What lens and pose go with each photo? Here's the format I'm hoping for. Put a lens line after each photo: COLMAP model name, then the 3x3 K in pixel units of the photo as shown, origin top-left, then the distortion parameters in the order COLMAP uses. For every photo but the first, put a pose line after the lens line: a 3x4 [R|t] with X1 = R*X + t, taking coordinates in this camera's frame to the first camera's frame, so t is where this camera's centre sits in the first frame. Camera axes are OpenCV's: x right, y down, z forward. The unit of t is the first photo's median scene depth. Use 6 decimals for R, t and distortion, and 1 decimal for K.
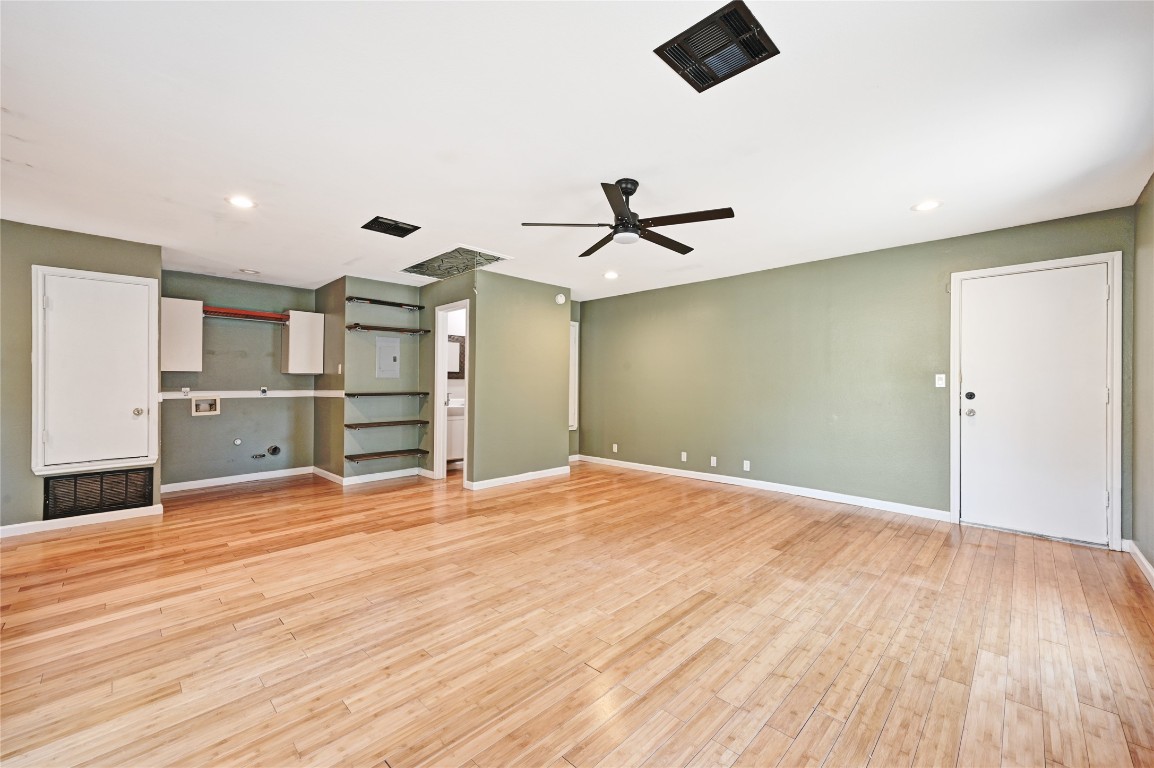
lens RADIAL K [[458.7, 0, 577.7], [0, 458.7, 385.5], [0, 0, 1]] dist [-0.000305, 0.000140]
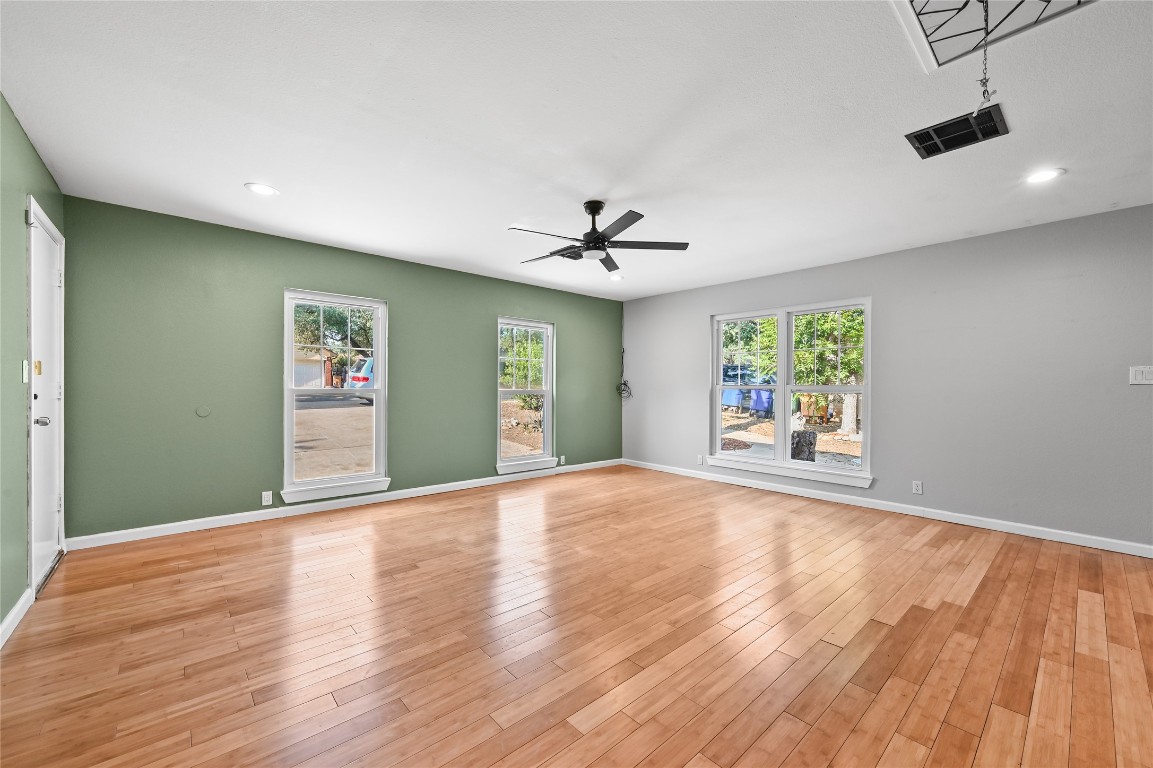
lens RADIAL K [[458.7, 0, 576.4], [0, 458.7, 388.4], [0, 0, 1]] dist [0.000607, 0.000249]
pose [[-0.997655, -0.006913, 0.068095, 0.067701], [-0.007134, 0.999970, -0.003001, 0.009516], [-0.068072, -0.003480, -0.997674, 2.154794]]
